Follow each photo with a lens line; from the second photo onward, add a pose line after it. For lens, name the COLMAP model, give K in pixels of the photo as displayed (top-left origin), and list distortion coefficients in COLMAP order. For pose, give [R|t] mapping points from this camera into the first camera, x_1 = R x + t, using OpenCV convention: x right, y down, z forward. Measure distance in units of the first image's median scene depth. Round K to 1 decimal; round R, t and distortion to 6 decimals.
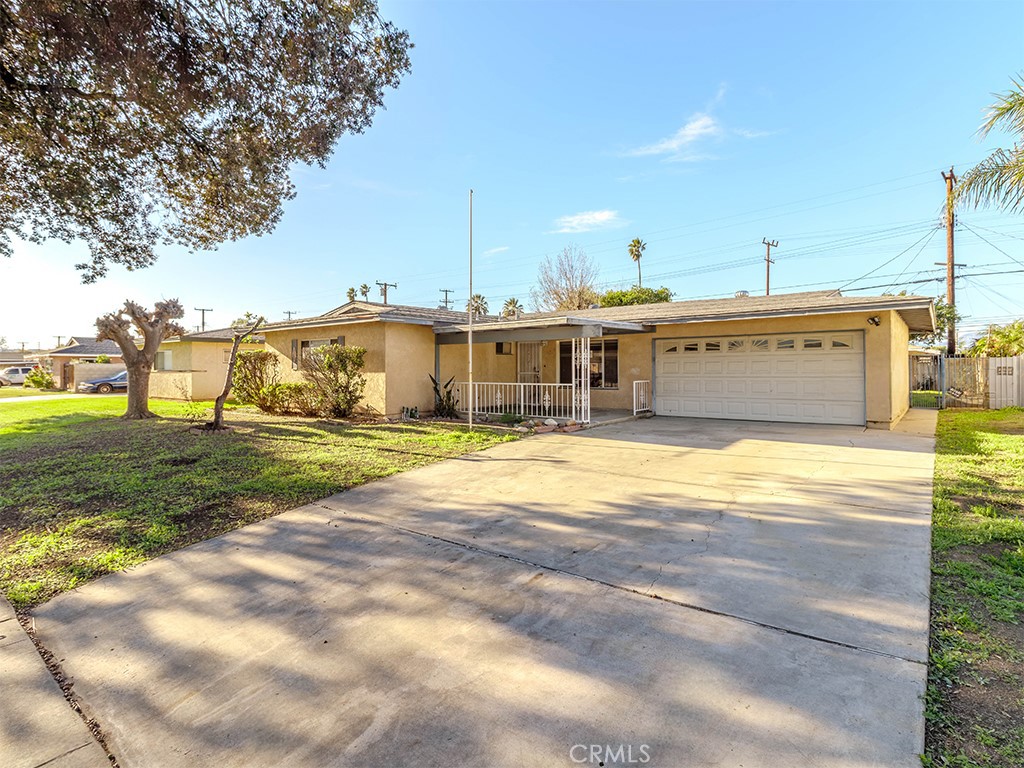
lens RADIAL K [[538.1, 0, 506.8], [0, 538.1, 368.6], [0, 0, 1]] dist [0.007346, 0.002049]
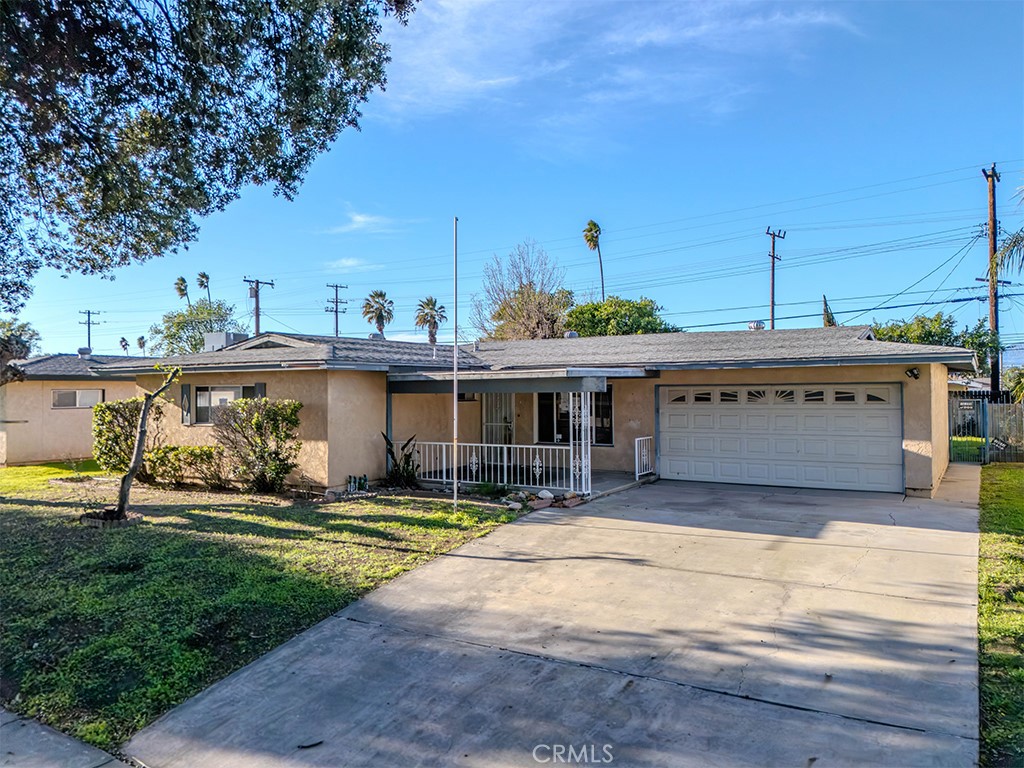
lens RADIAL K [[761.2, 0, 512.0], [0, 761.2, 384.0], [0, 0, 1]] dist [0.076154, -0.050548]
pose [[0.991406, -0.003564, 0.130774, -0.105783], [0.004584, 0.999961, -0.007502, -0.053647], [-0.130742, 0.008037, 0.991384, -0.131526]]
